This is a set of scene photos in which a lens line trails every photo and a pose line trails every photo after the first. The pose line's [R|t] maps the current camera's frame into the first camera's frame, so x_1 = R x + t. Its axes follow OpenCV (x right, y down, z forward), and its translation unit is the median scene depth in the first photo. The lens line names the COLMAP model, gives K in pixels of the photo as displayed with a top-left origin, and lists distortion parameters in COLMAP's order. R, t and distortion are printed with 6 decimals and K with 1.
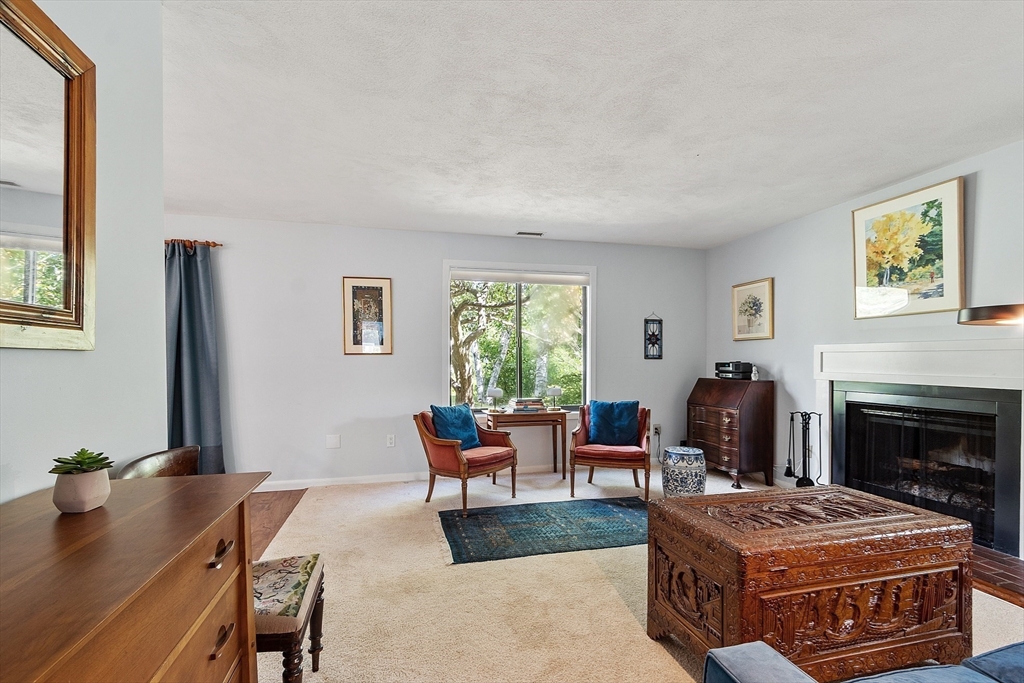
lens RADIAL K [[453.1, 0, 512.1], [0, 453.1, 358.1], [0, 0, 1]] dist [0.002153, -0.000012]
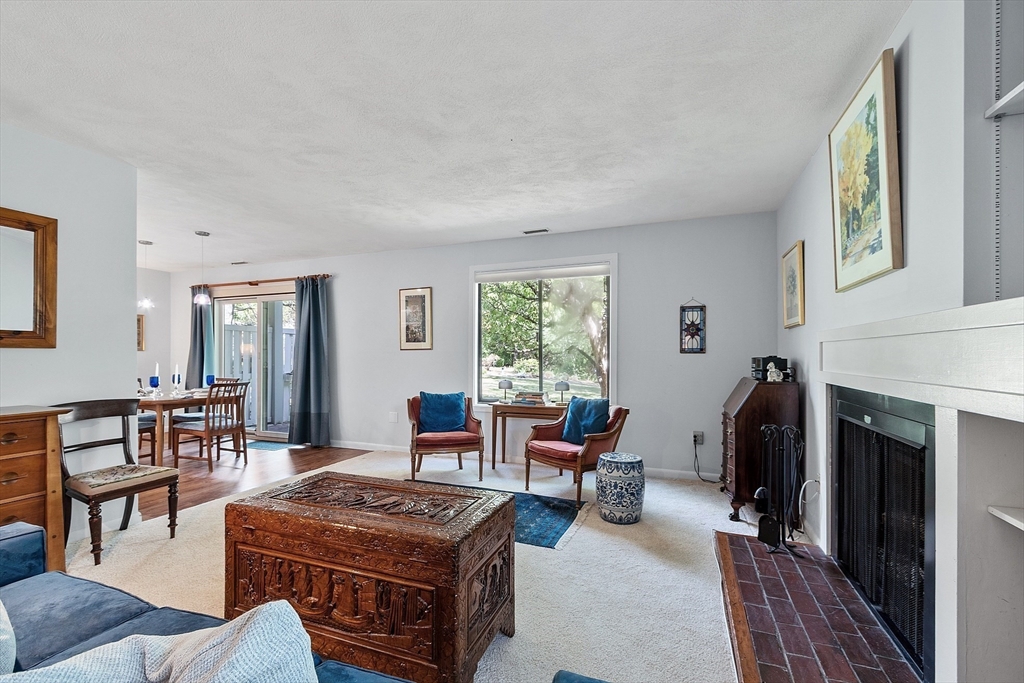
lens RADIAL K [[450.0, 0, 508.6], [0, 450.0, 347.0], [0, 0, 1]] dist [0.002608, -0.000486]
pose [[0.811473, -0.009947, -0.584306, 0.811319], [0.000679, 0.999870, -0.016079, 0.005697], [0.584390, 0.012651, 0.811374, 0.191925]]
